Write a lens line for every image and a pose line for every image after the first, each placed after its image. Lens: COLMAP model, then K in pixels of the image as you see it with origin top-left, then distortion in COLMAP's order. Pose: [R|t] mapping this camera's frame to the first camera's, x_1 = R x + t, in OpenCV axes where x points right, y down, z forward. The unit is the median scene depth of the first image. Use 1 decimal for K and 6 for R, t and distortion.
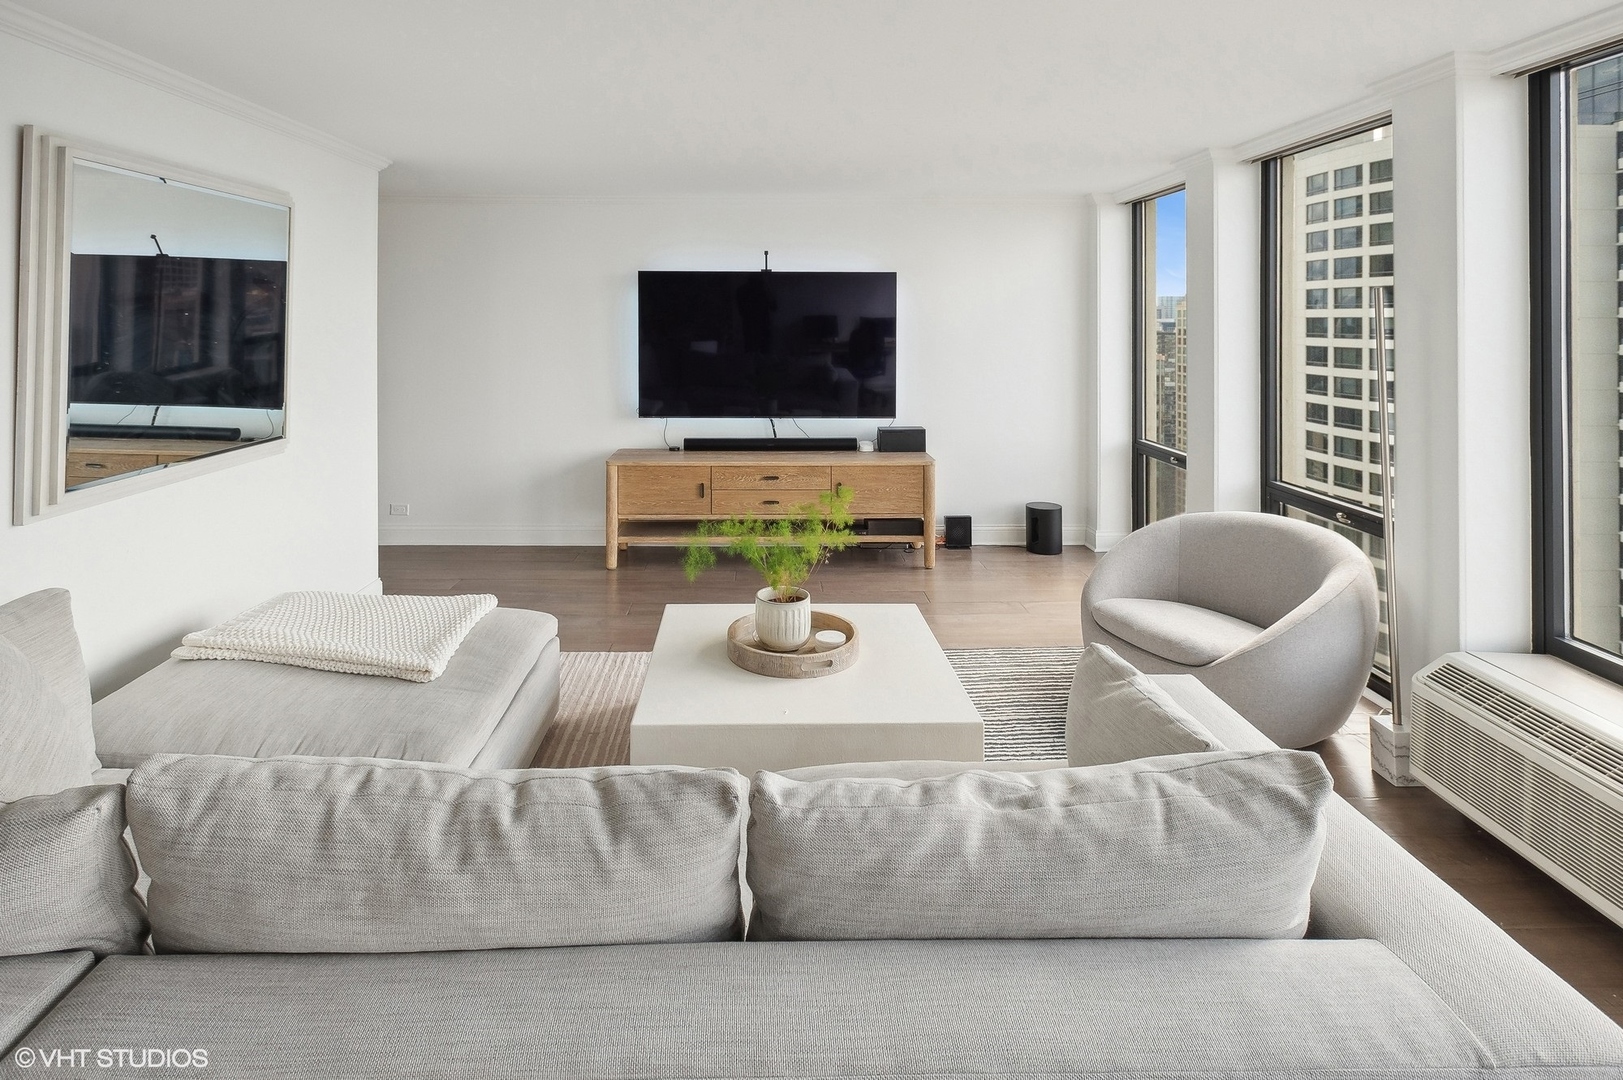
lens RADIAL K [[821.8, 0, 754.3], [0, 821.8, 353.3], [0, 0, 1]] dist [0.002707, -0.001347]
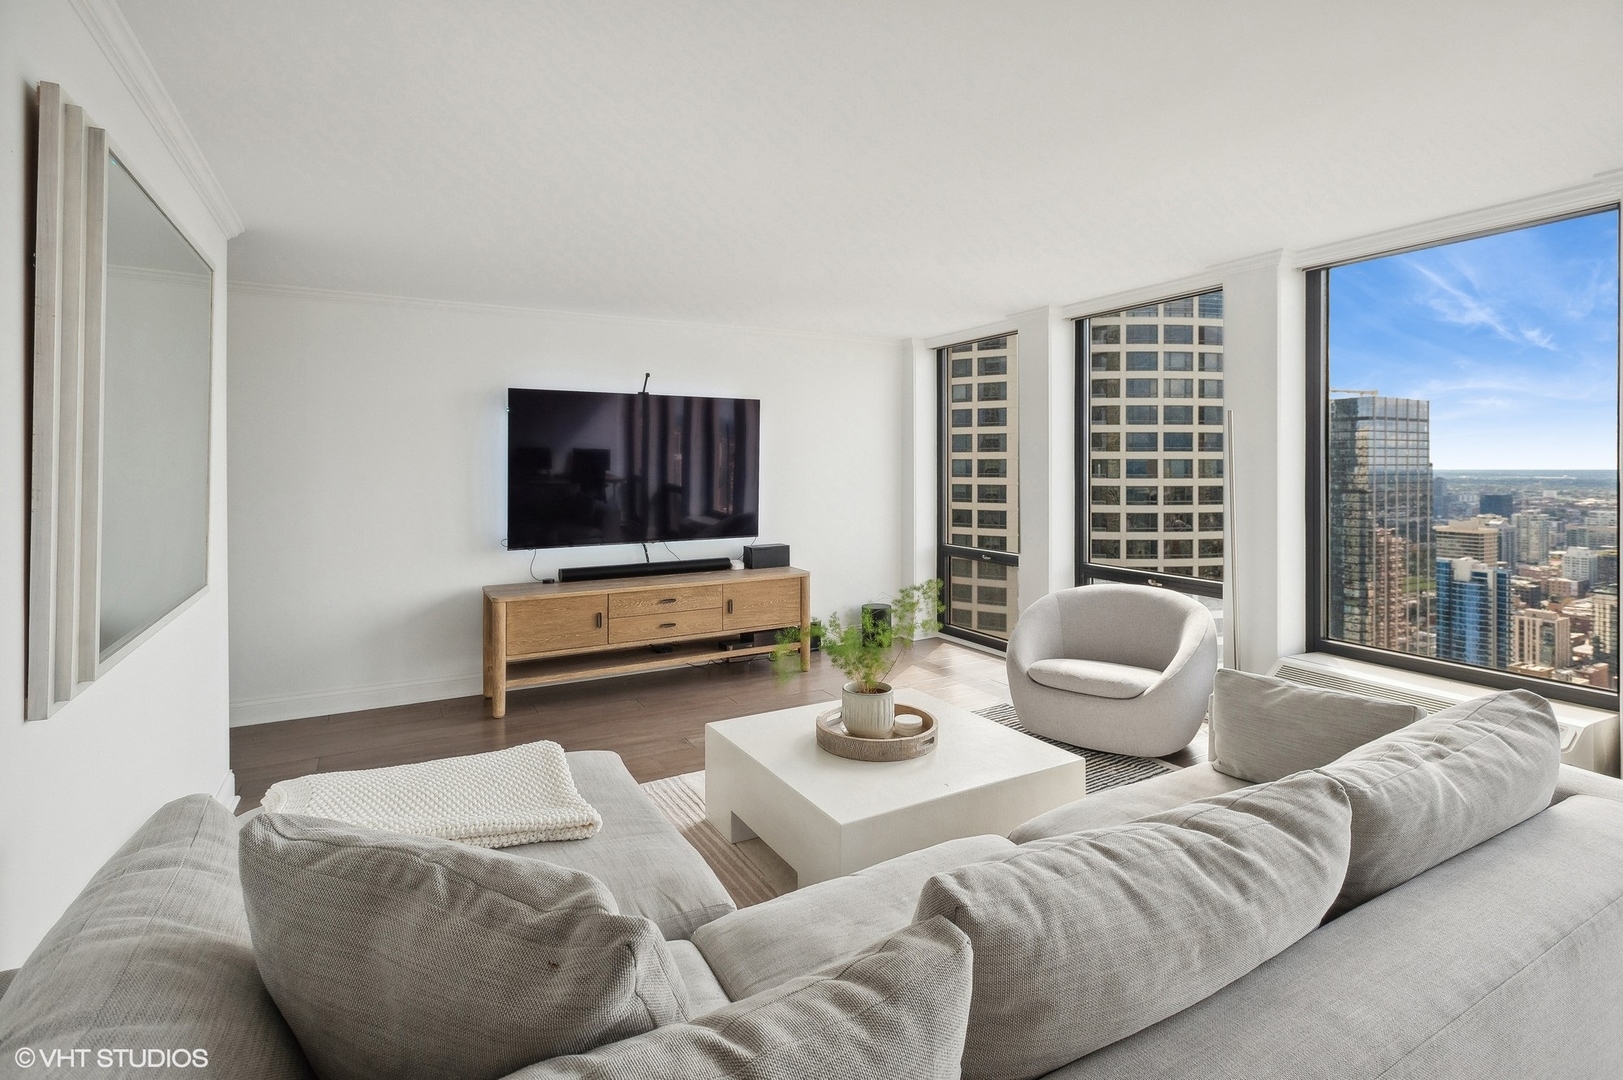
lens RADIAL K [[778.9, 0, 818.9], [0, 778.9, 492.4], [0, 0, 1]] dist [0.010167, -0.003595]
pose [[0.879776, -0.023527, 0.474807, -0.253791], [0.023165, 0.999710, 0.006614, 0.016961], [-0.474825, 0.005180, 0.880065, 0.073289]]
